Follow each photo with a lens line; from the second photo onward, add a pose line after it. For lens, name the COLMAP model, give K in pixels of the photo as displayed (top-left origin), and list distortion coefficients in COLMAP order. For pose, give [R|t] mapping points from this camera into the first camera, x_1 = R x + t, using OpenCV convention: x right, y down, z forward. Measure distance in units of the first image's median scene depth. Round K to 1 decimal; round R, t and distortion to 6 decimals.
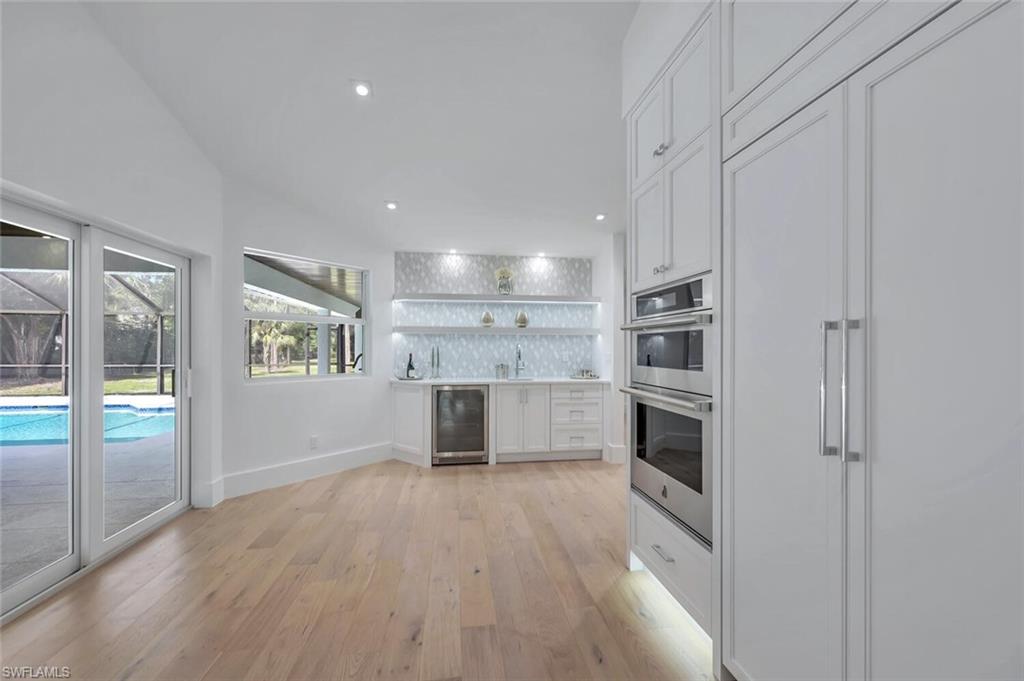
lens RADIAL K [[425.0, 0, 517.5], [0, 425.0, 350.1], [0, 0, 1]] dist [-0.001010, -0.000279]
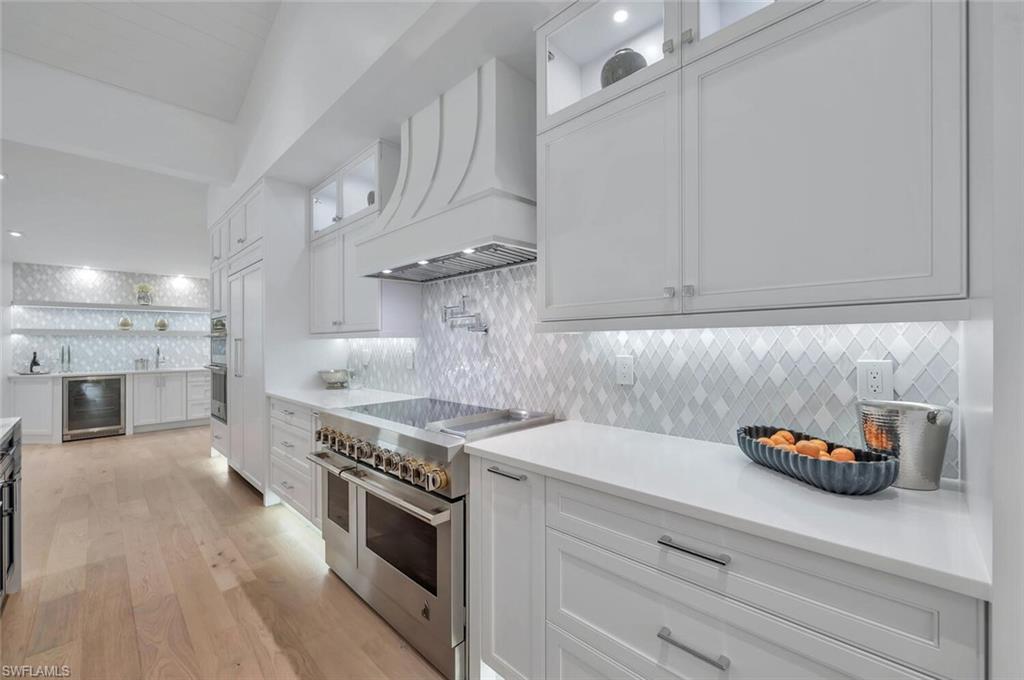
lens RADIAL K [[414.0, 0, 514.9], [0, 414.0, 340.2], [0, 0, 1]] dist [0.001655, 0.000660]
pose [[0.799732, -0.004501, 0.600340, 0.113237], [0.012372, 0.999883, -0.008985, 0.002037], [-0.600230, 0.014612, 0.799694, -0.675612]]
